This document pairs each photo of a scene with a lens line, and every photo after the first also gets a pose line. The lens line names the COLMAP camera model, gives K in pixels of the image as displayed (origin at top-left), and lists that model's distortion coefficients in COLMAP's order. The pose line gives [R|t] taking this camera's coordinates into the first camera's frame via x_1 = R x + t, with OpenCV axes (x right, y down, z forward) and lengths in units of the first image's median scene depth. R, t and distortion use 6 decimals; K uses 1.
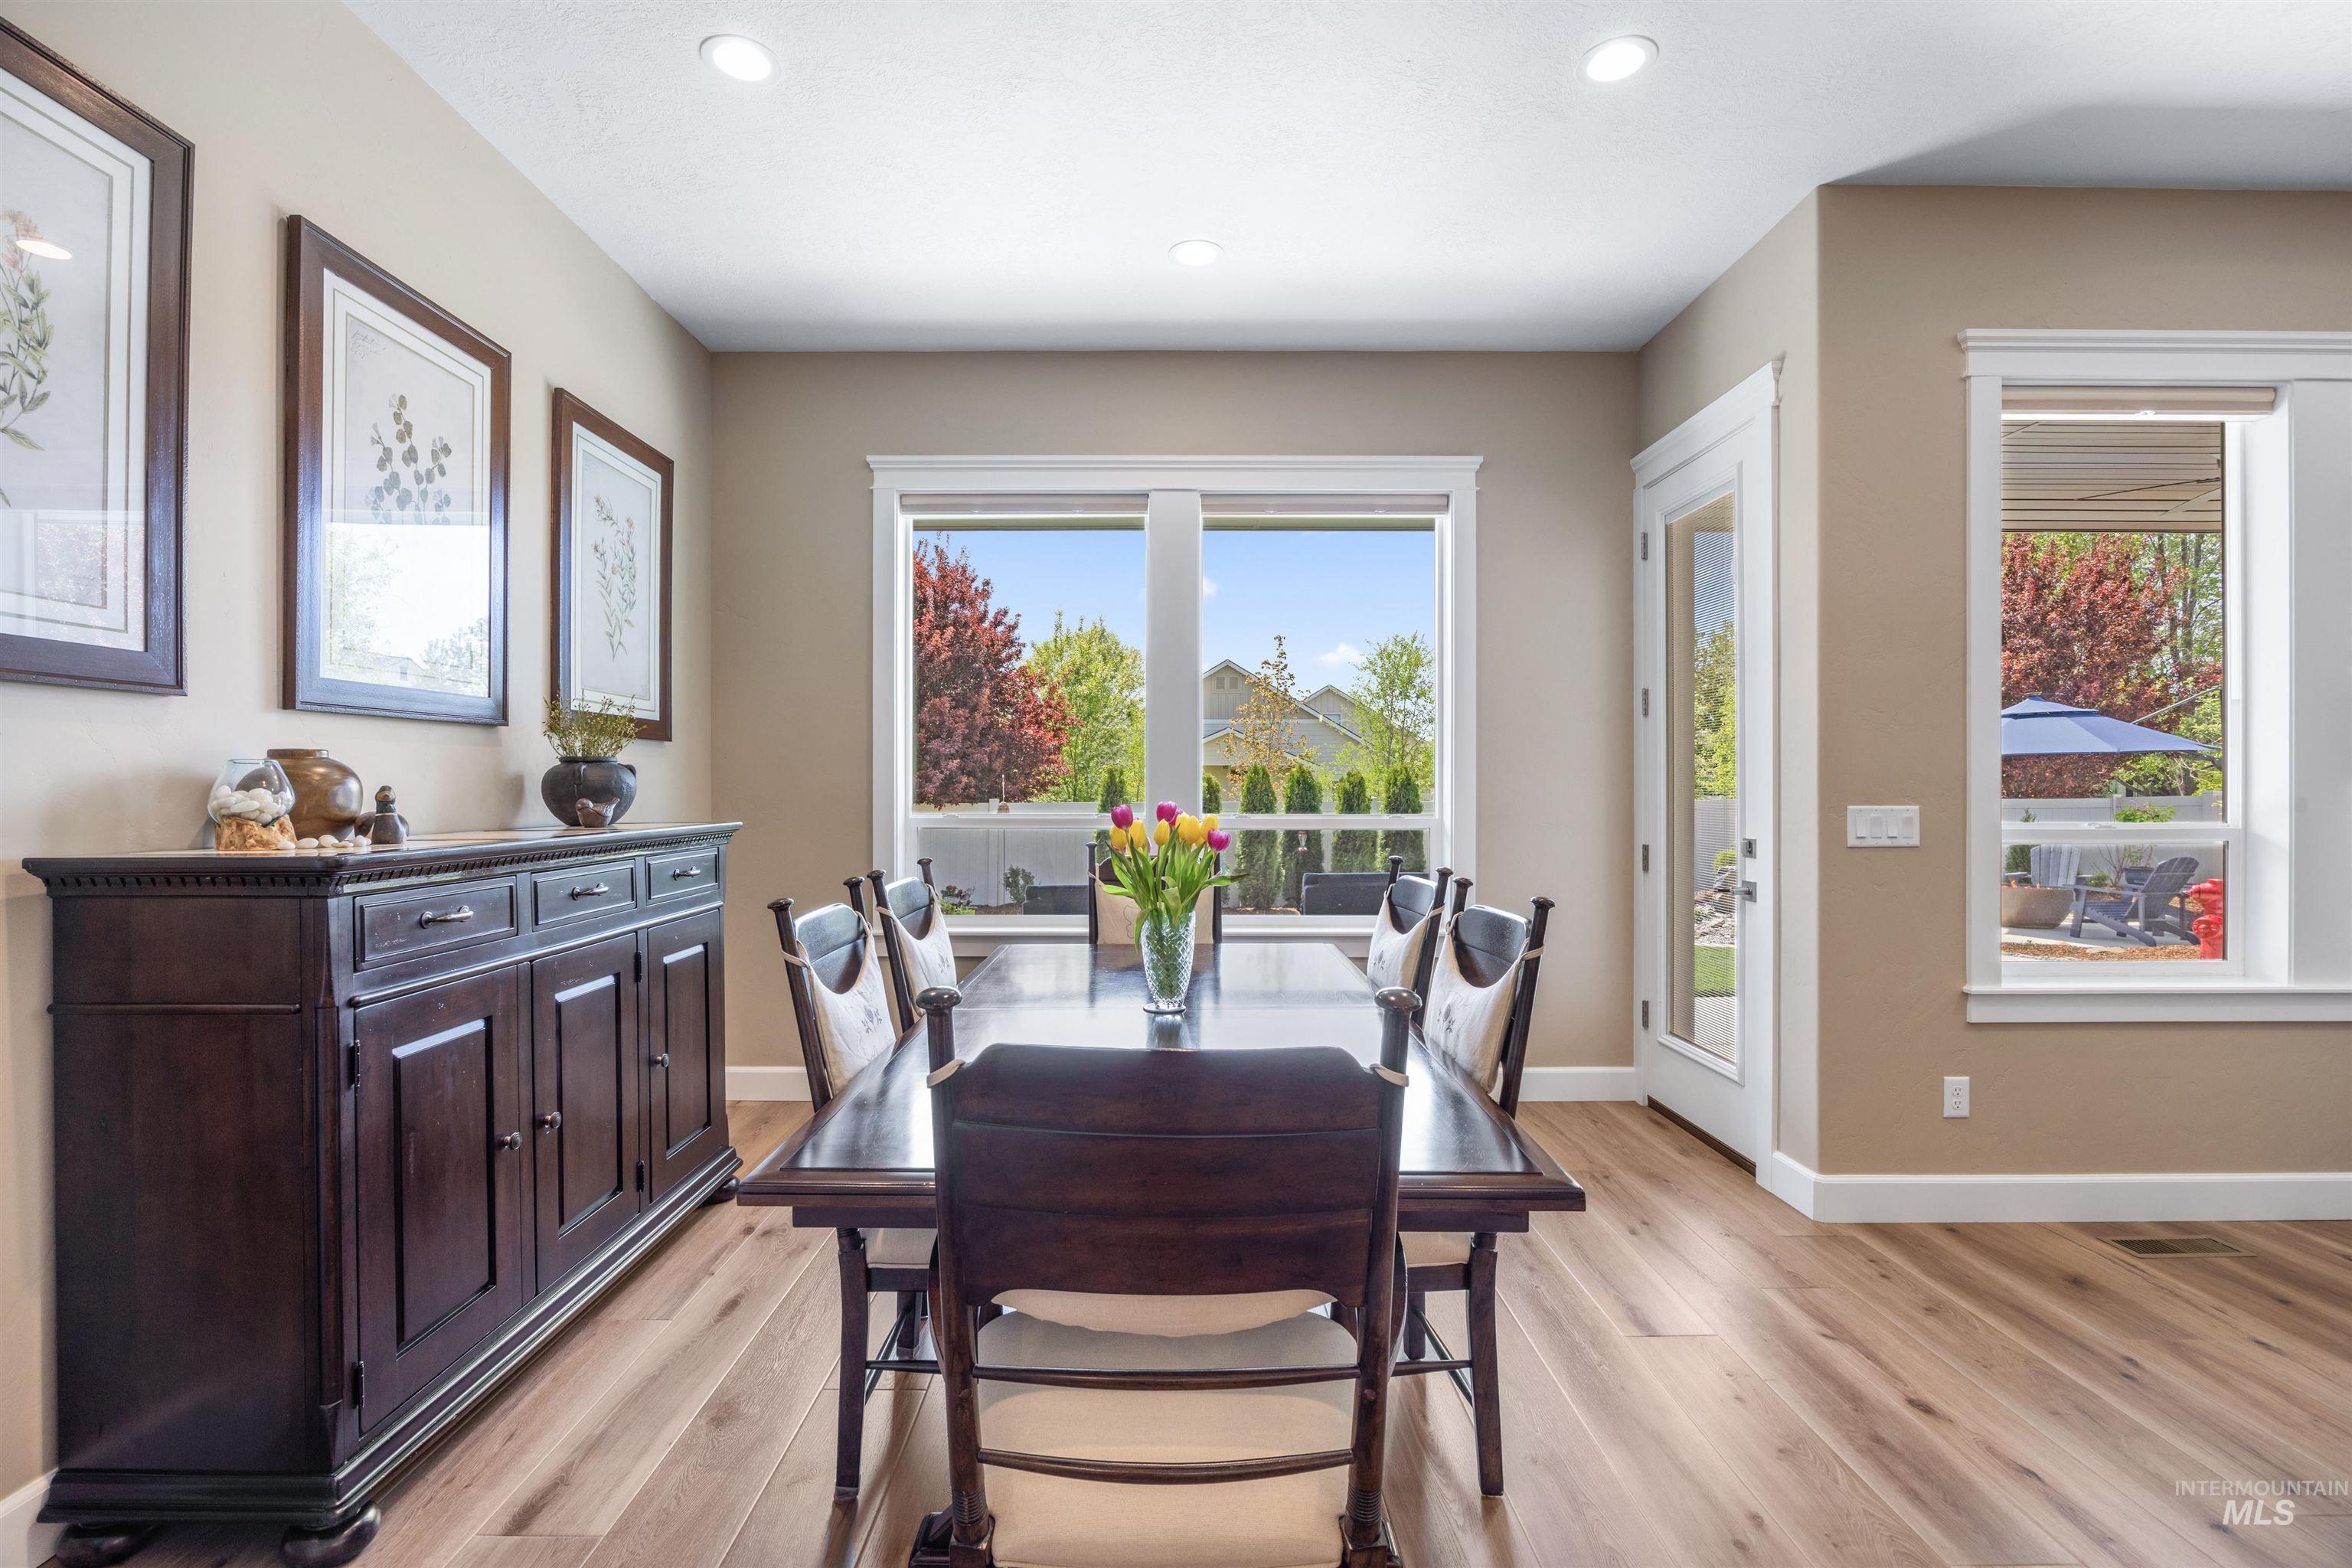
lens RADIAL K [[1121.0, 0, 1176.0], [0, 1121.0, 784.0], [0, 0, 1]] dist [-0.011402, 0.000350]
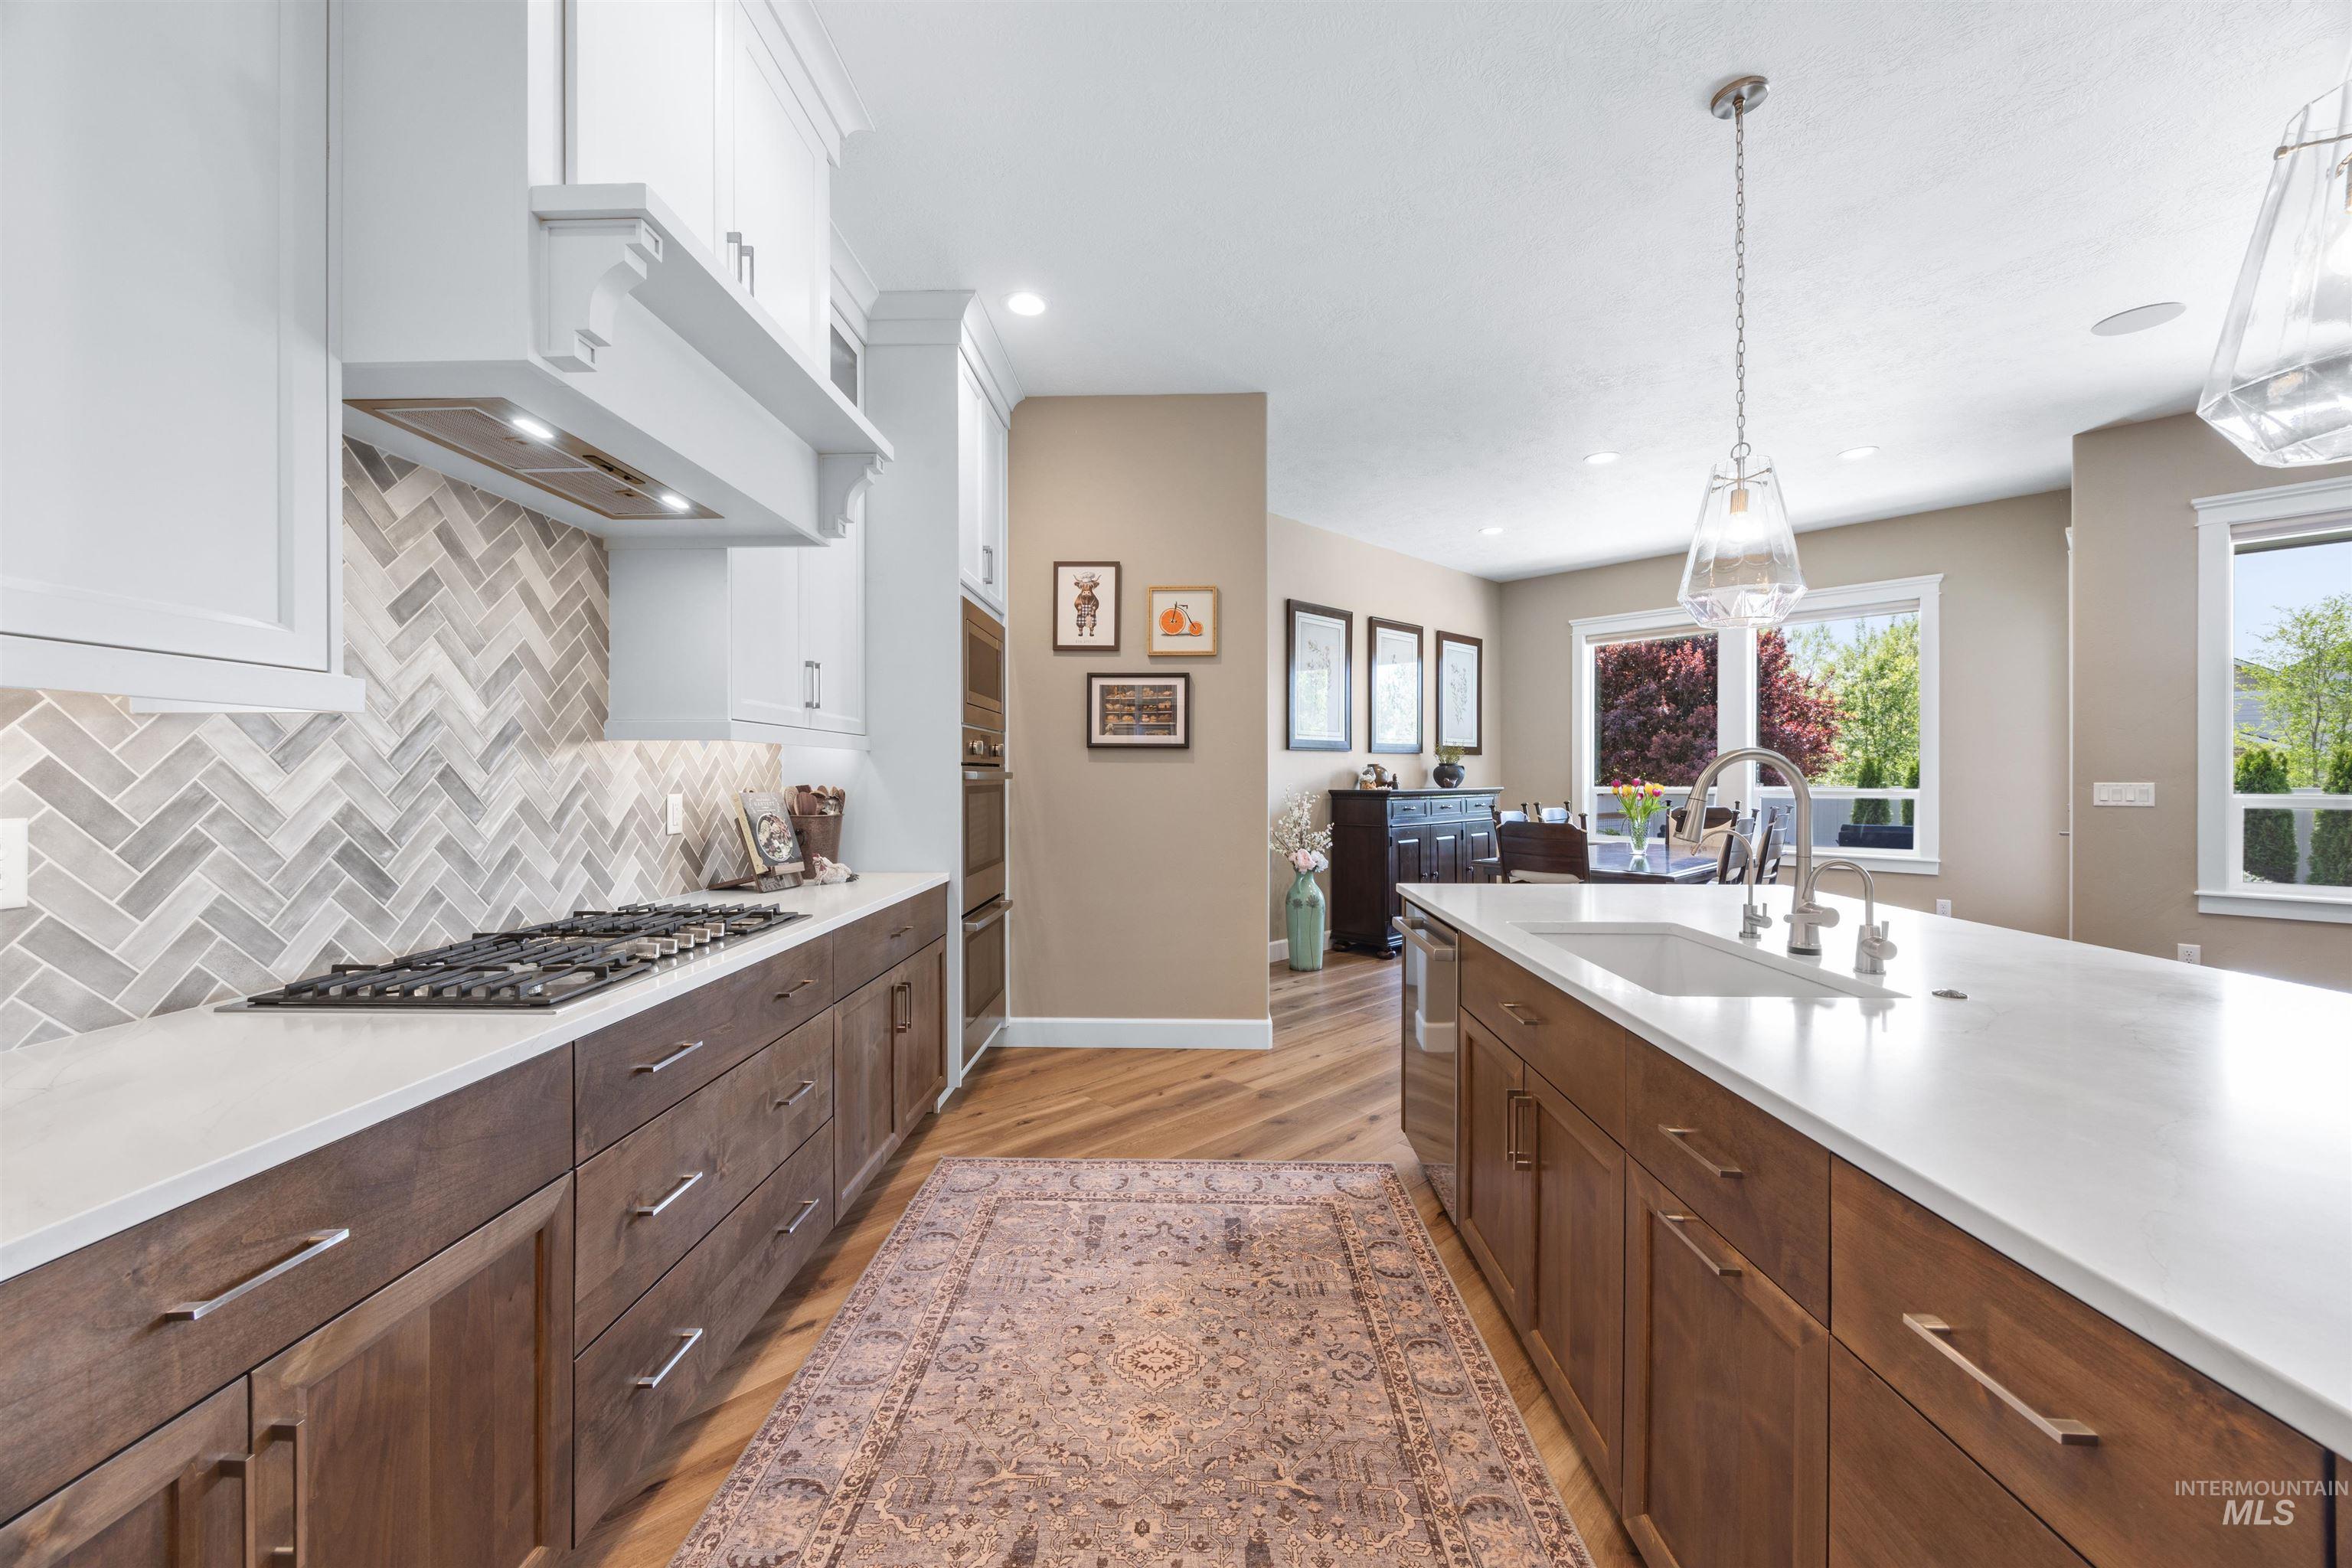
lens RADIAL K [[858.6, 0, 1193.1], [0, 858.6, 786.4], [0, 0, 1]] dist [-0.013372, 0.000027]
pose [[0.703708, 0.007886, -0.710446, 0.569999], [0.003831, 0.999882, 0.014894, -0.000021], [0.710479, -0.013202, 0.703594, -1.001168]]
